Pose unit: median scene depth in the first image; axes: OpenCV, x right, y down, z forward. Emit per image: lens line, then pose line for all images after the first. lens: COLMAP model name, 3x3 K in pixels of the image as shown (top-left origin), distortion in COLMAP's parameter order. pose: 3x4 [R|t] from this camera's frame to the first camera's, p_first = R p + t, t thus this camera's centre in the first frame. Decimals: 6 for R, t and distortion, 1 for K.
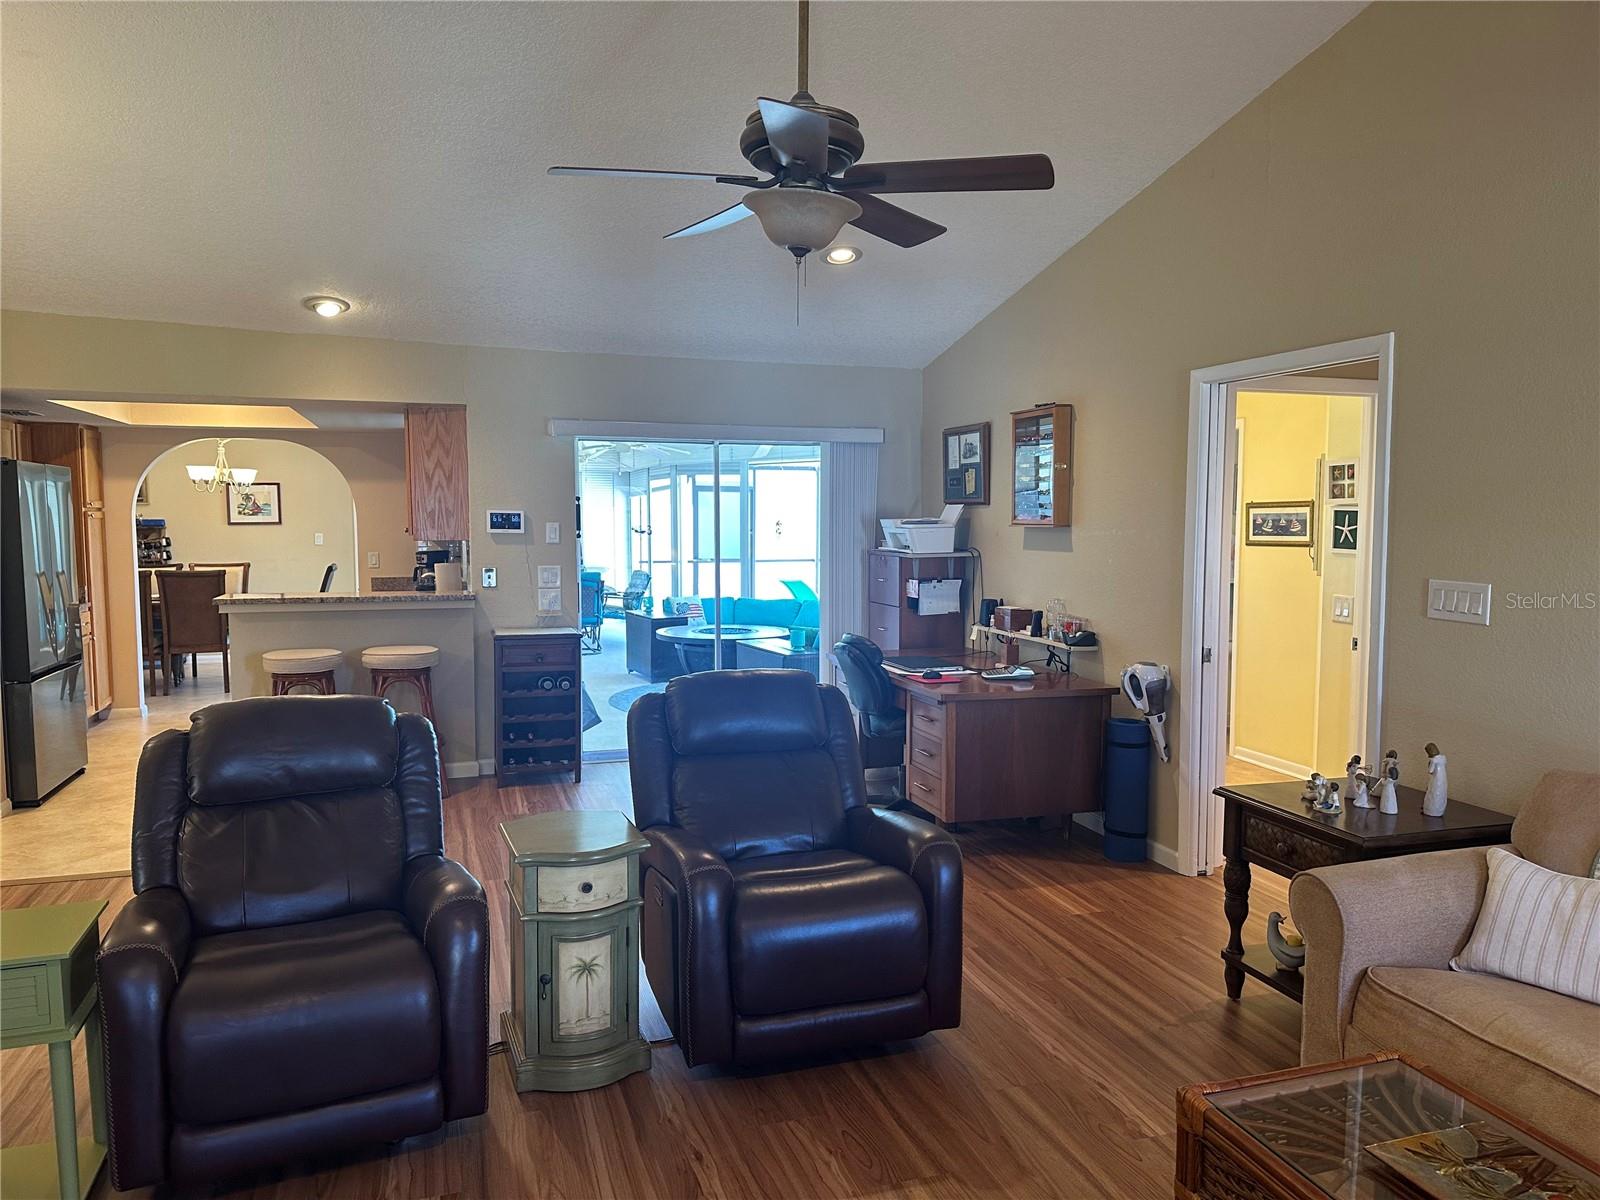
lens RADIAL K [[1115.3, 0, 789.5], [0, 1115.3, 599.4], [0, 0, 1]] dist [0.053132, -0.058613]
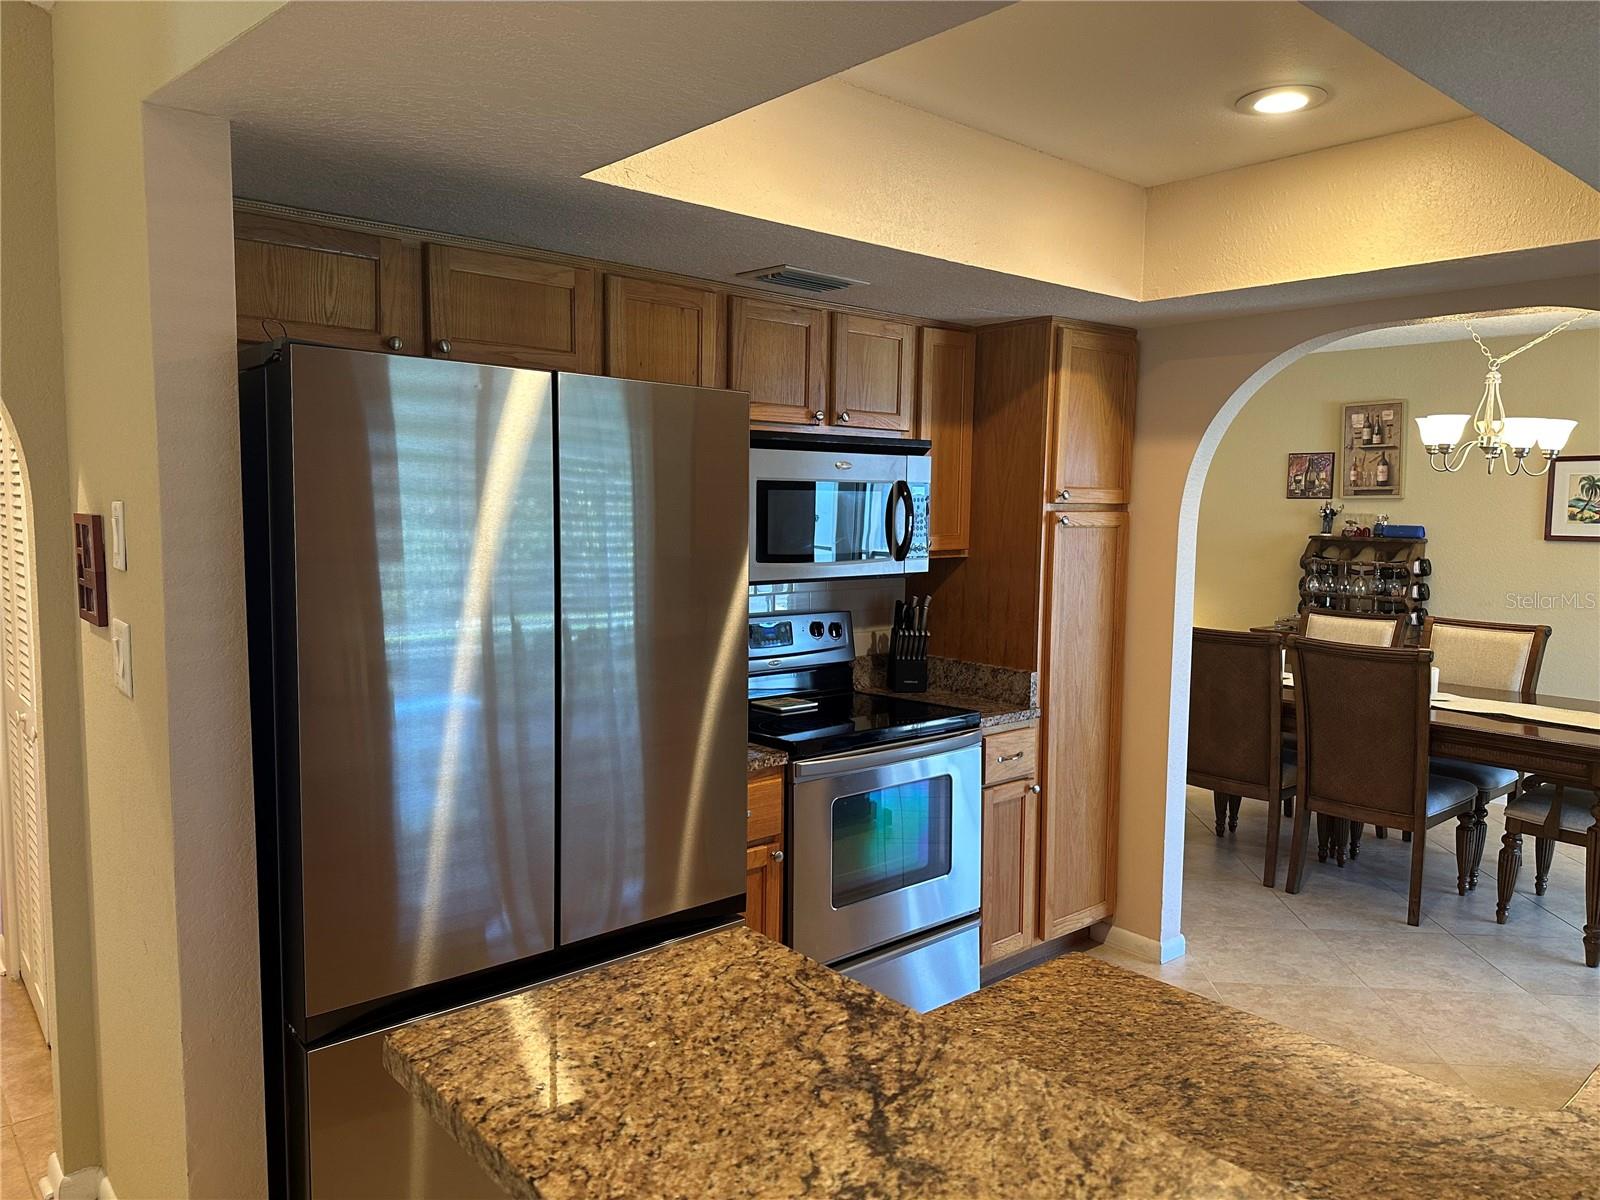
lens RADIAL K [[1115.3, 0, 796.3], [0, 1115.3, 597.8], [0, 0, 1]] dist [0.053132, -0.058613]
pose [[0.396445, 0.085741, -0.914046, -0.173349], [-0.084734, 0.994797, 0.056564, -0.041870], [0.914140, 0.055026, 0.401648, 0.507228]]
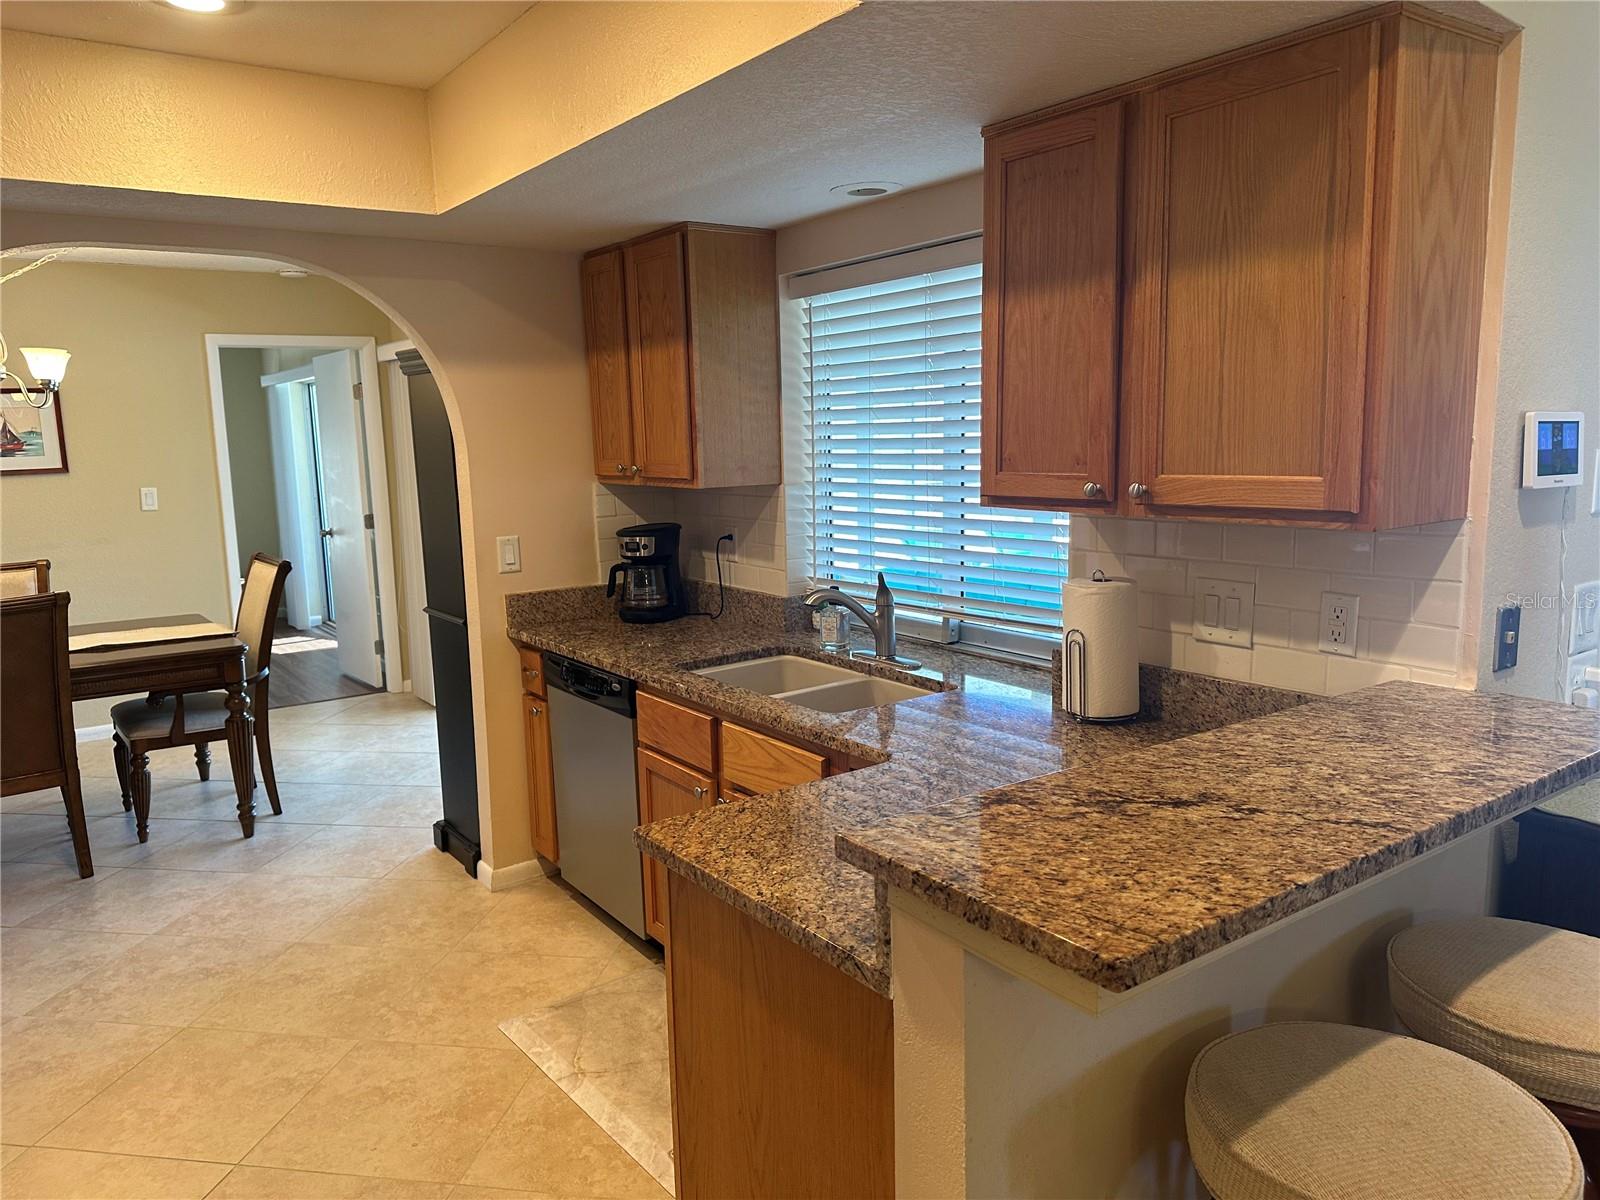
lens RADIAL K [[1115.3, 0, 804.1], [0, 1115.3, 592.9], [0, 0, 1]] dist [0.053132, -0.058613]
pose [[0.954188, -0.067732, 0.291440, -0.303636], [0.048573, 0.996186, 0.072487, -0.035589], [-0.295238, -0.055010, 0.953839, 0.445011]]
